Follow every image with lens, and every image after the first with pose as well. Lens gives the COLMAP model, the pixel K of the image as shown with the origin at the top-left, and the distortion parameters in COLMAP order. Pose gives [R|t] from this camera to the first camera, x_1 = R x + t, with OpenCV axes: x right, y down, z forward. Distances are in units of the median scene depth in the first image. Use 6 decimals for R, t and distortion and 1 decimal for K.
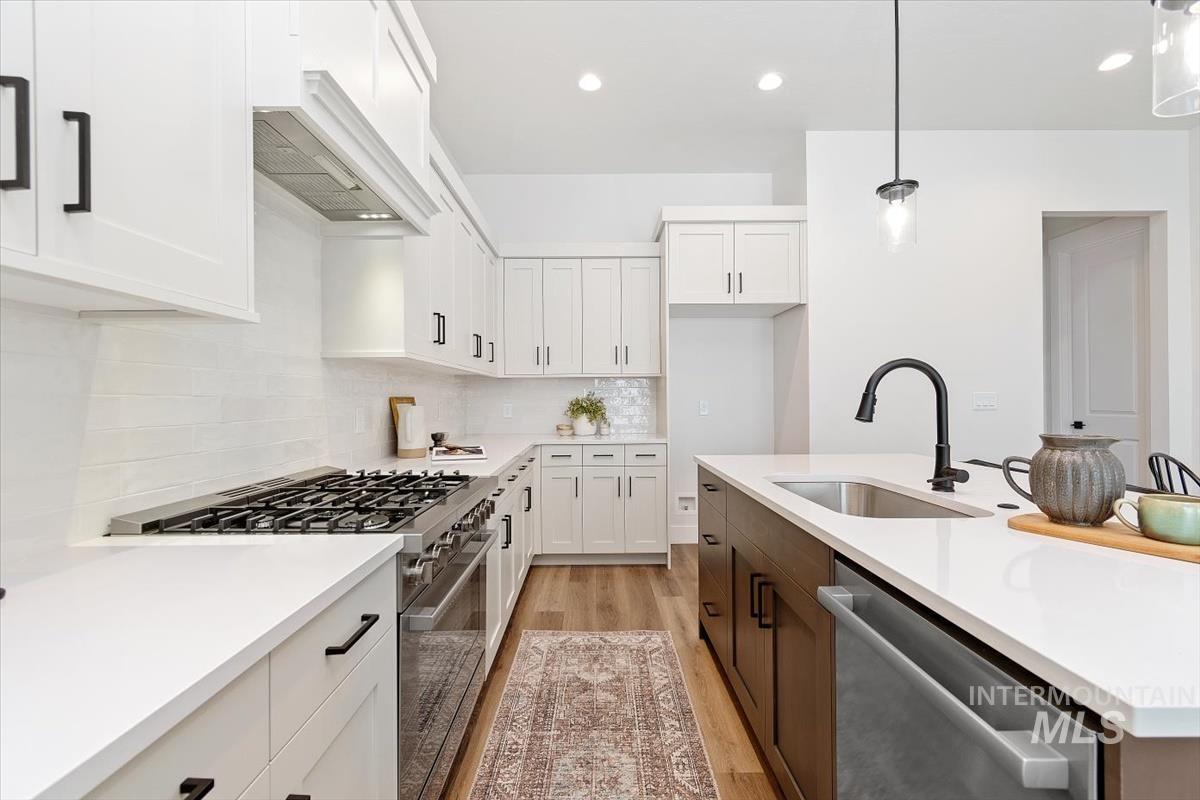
lens RADIAL K [[531.2, 0, 598.4], [0, 531.2, 399.1], [0, 0, 1]] dist [-0.000131, -0.000667]
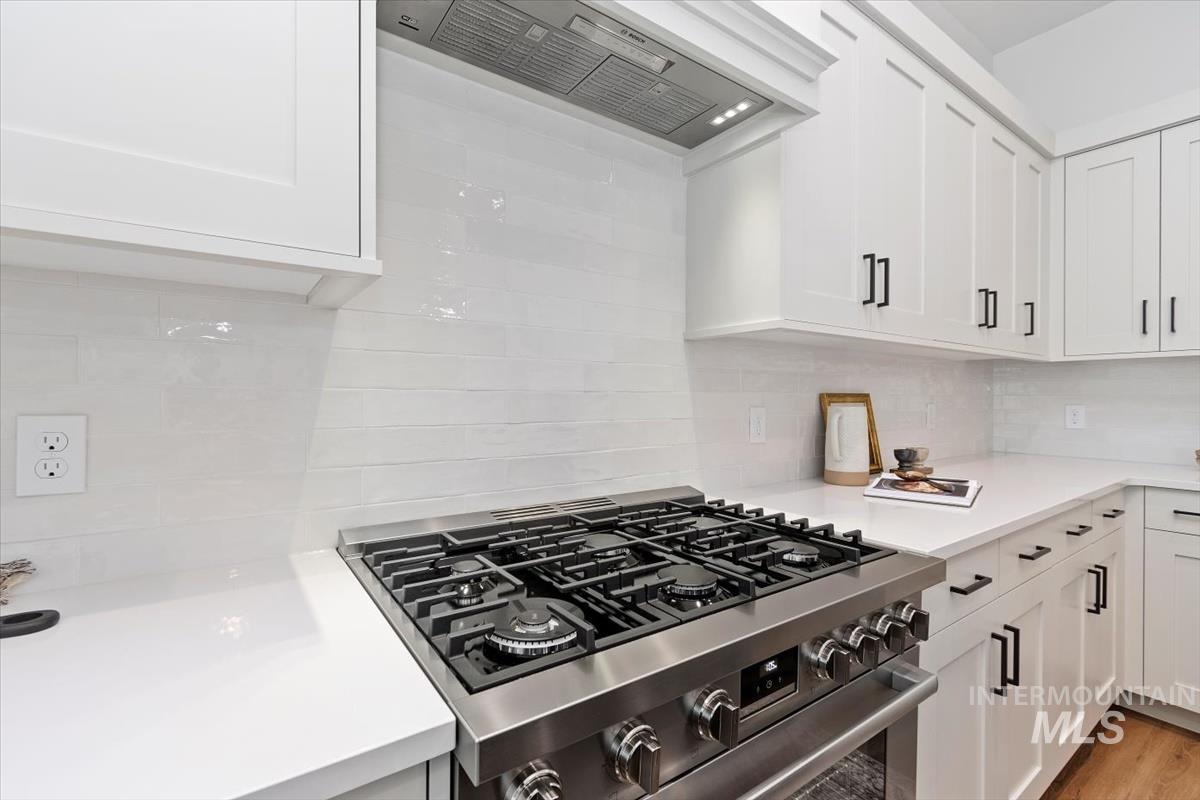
lens RADIAL K [[531.2, 0, 593.5], [0, 531.2, 397.1], [0, 0, 1]] dist [-0.000131, -0.000667]
pose [[0.569428, 0.009877, -0.821982, 0.016513], [-0.007602, 0.999948, 0.006749, -0.001145], [0.822006, 0.002406, 0.569474, 0.402364]]
